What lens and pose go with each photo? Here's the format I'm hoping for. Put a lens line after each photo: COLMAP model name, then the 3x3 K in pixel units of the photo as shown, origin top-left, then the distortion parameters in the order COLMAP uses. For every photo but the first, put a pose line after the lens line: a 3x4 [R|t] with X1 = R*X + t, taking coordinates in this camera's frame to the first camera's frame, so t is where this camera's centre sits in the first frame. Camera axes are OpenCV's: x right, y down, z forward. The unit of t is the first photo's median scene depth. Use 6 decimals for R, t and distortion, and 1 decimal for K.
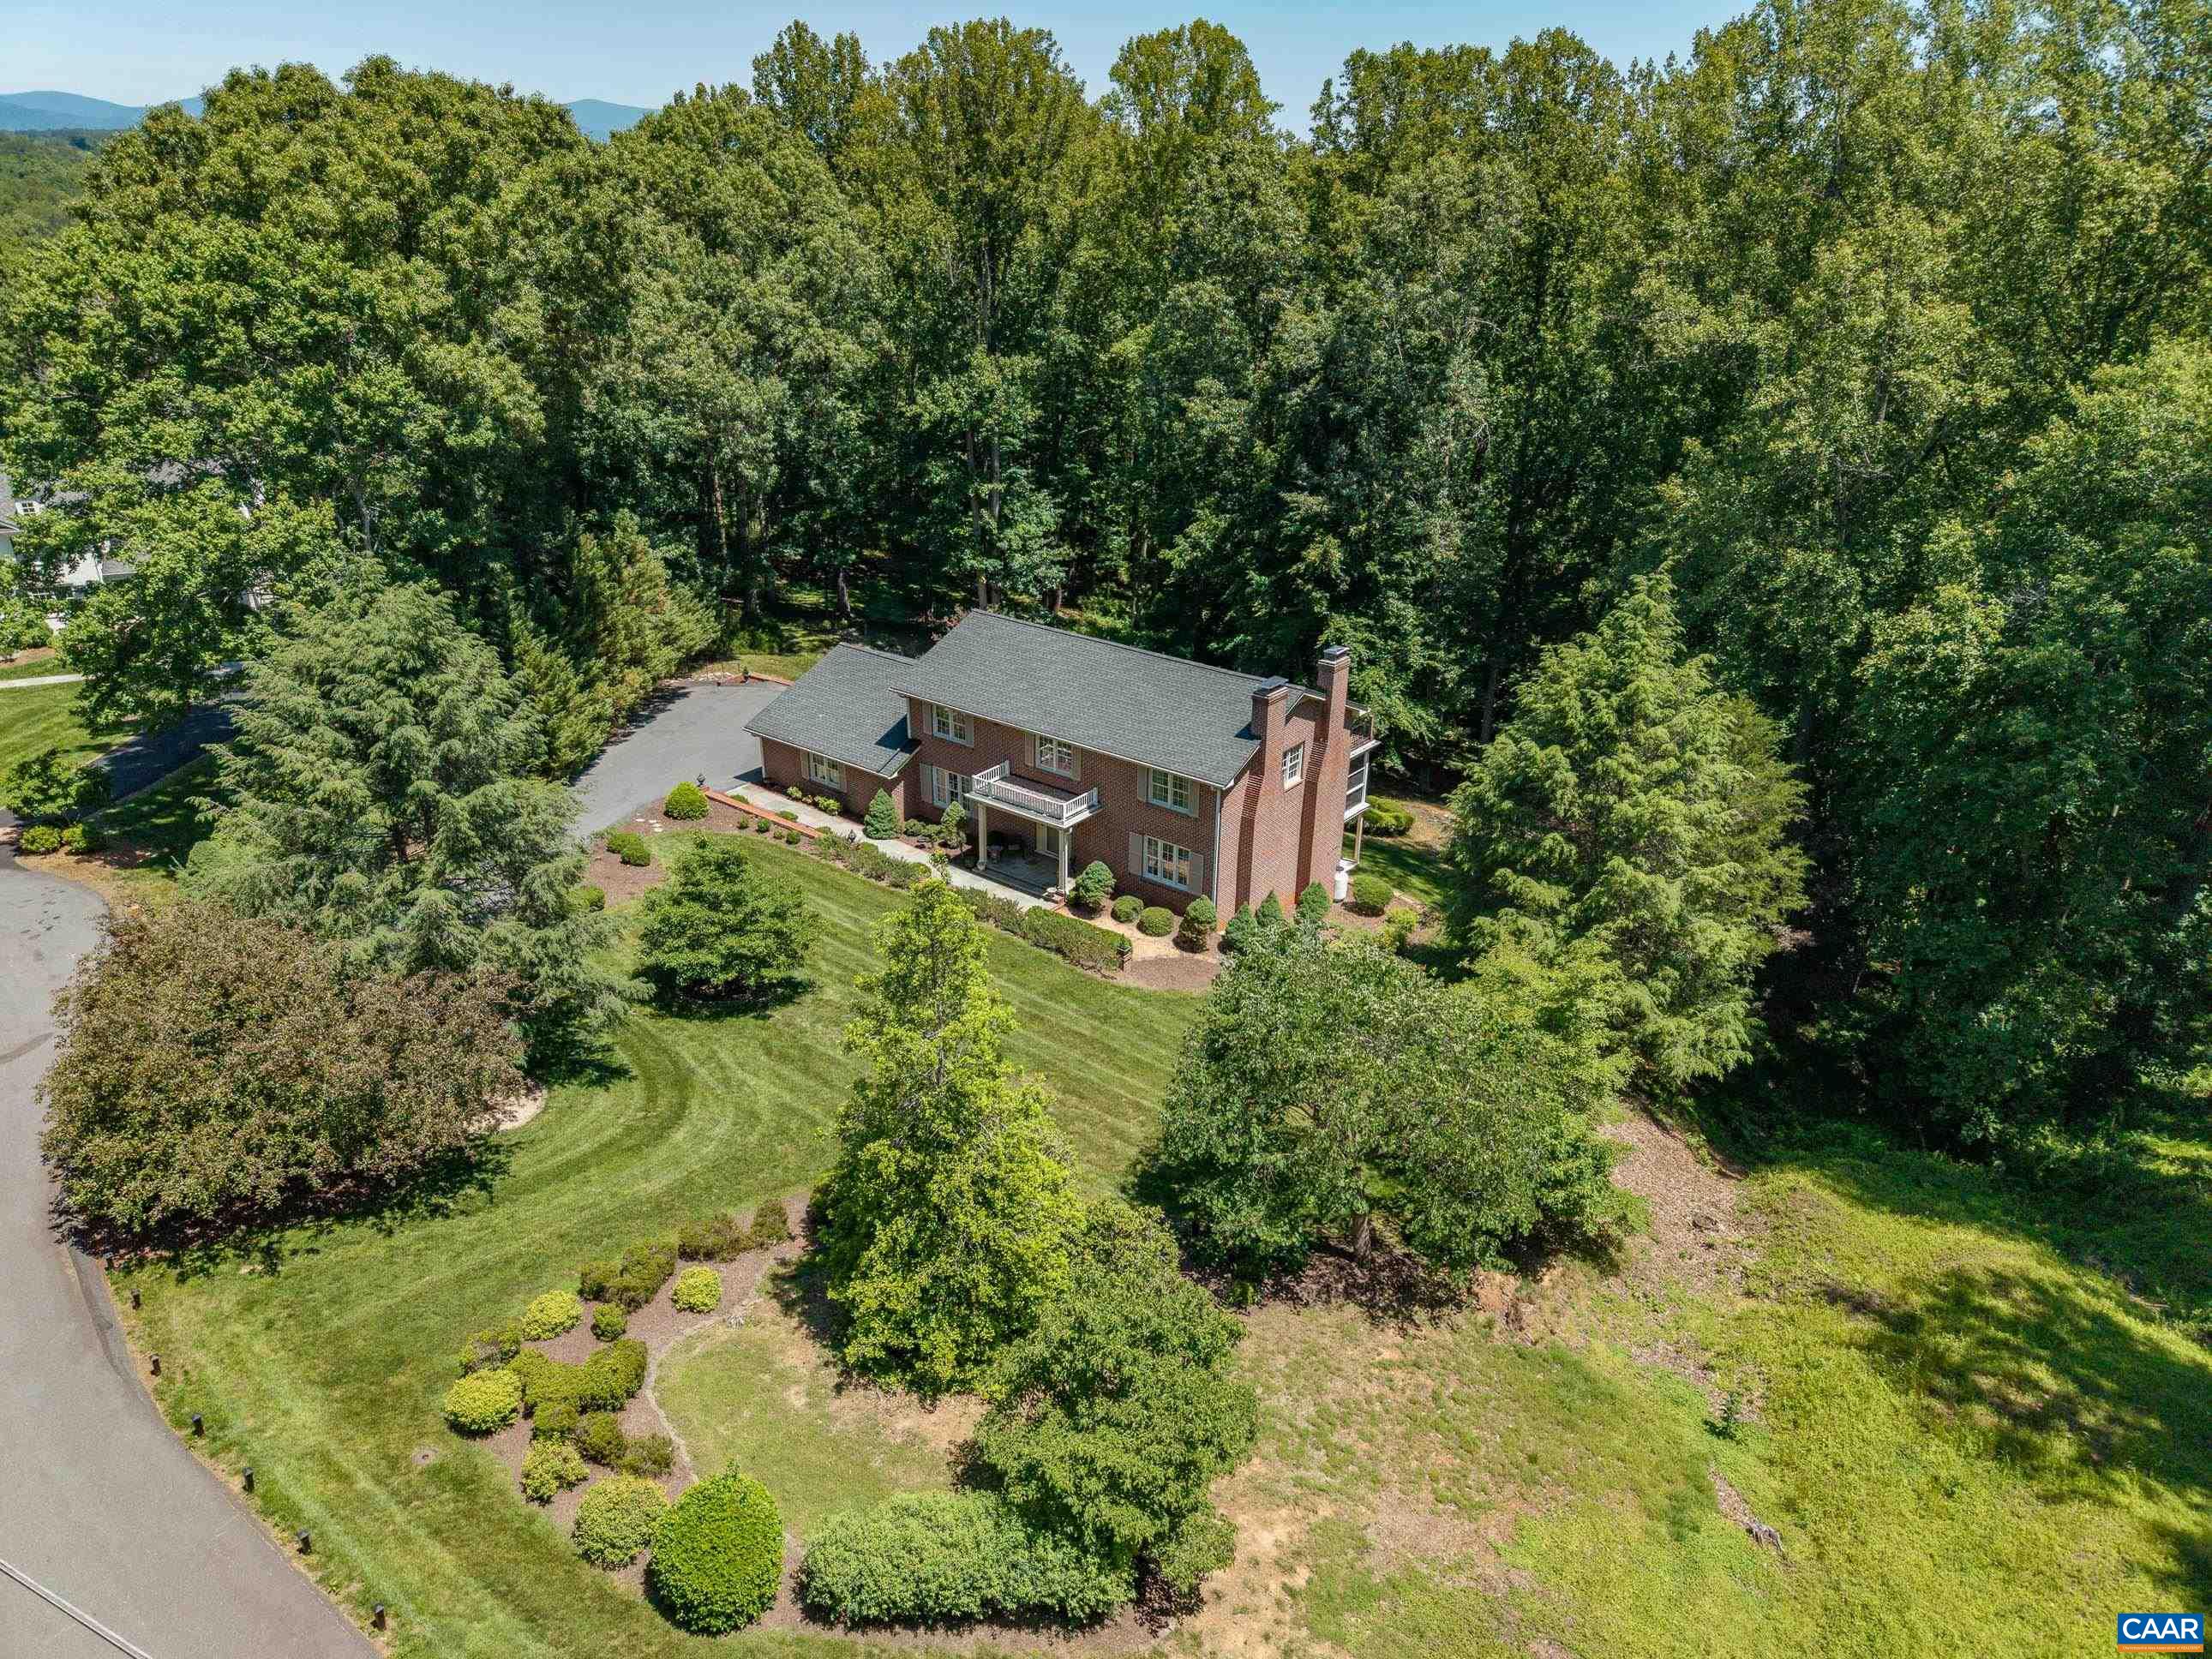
lens RADIAL K [[1526.3, 0, 1110.1], [0, 1526.3, 826.6], [0, 0, 1]] dist [-0.009432, -0.006778]
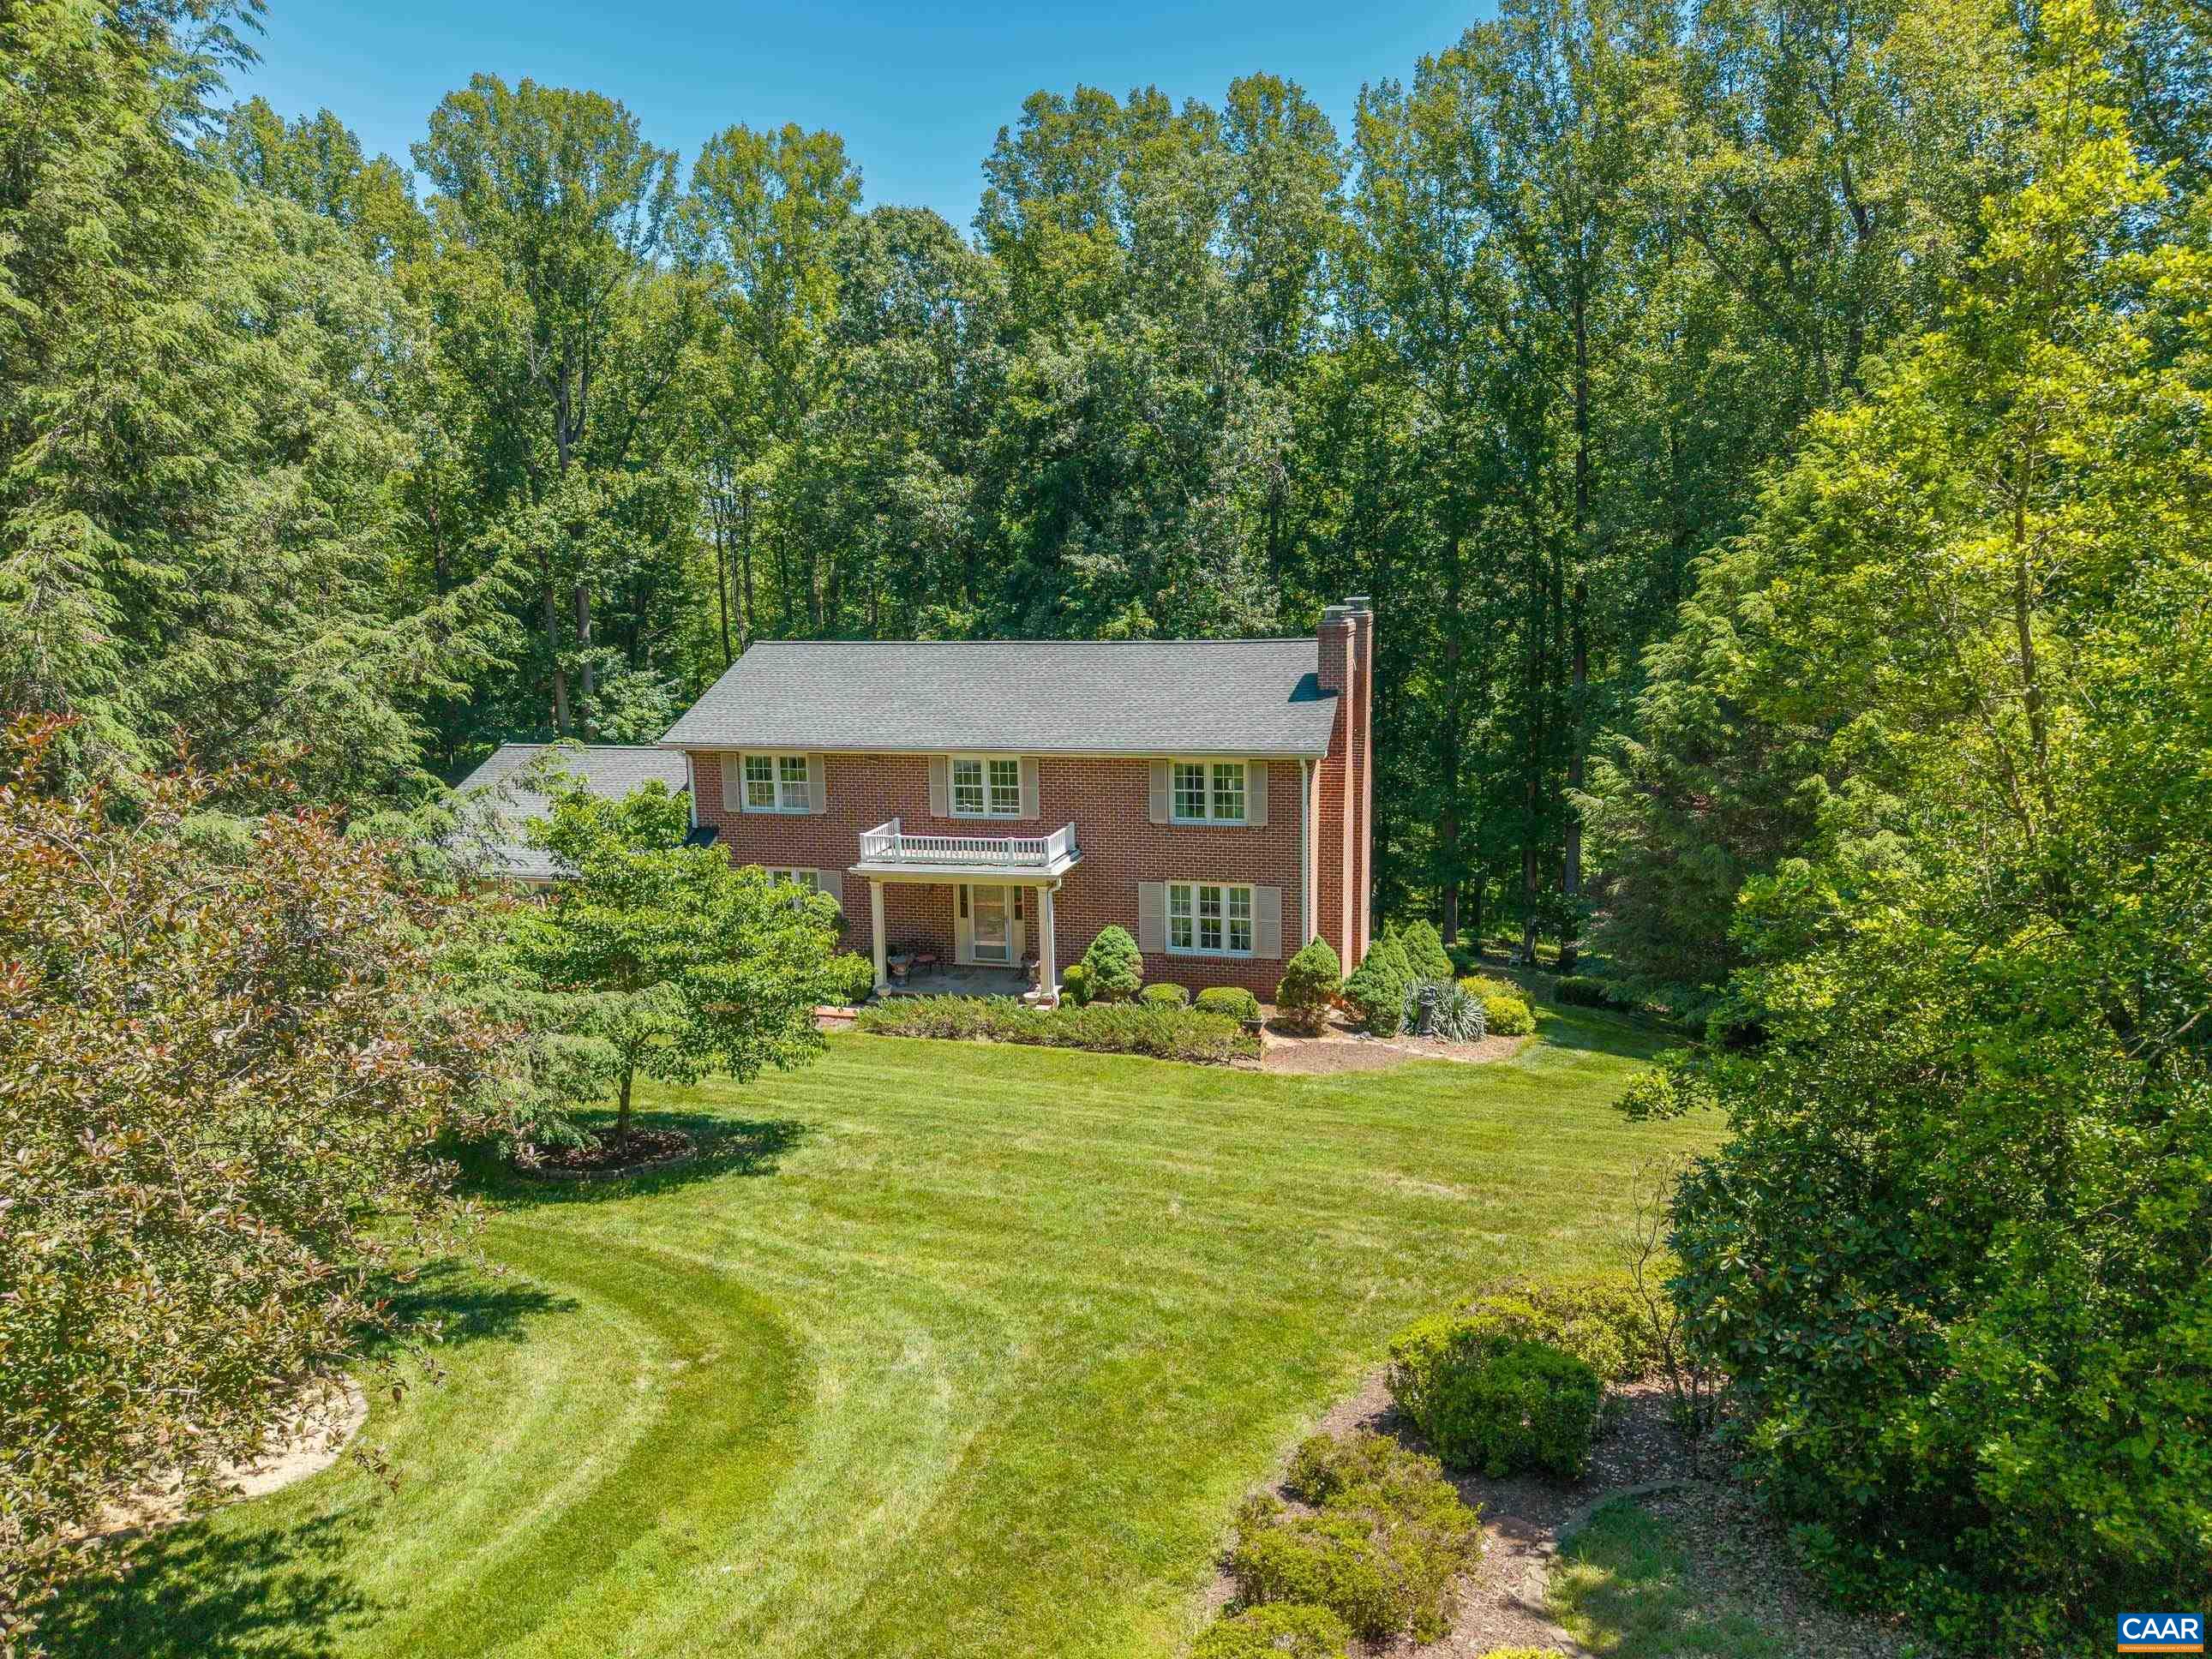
lens RADIAL K [[1526.3, 0, 1105.5], [0, 1526.3, 828.2], [0, 0, 1]] dist [-0.009432, -0.006778]
pose [[0.923022, -0.096966, 0.372328, -0.225139], [0.187290, 0.958562, -0.214664, 0.112053], [-0.336084, 0.267873, 0.902935, 0.447468]]
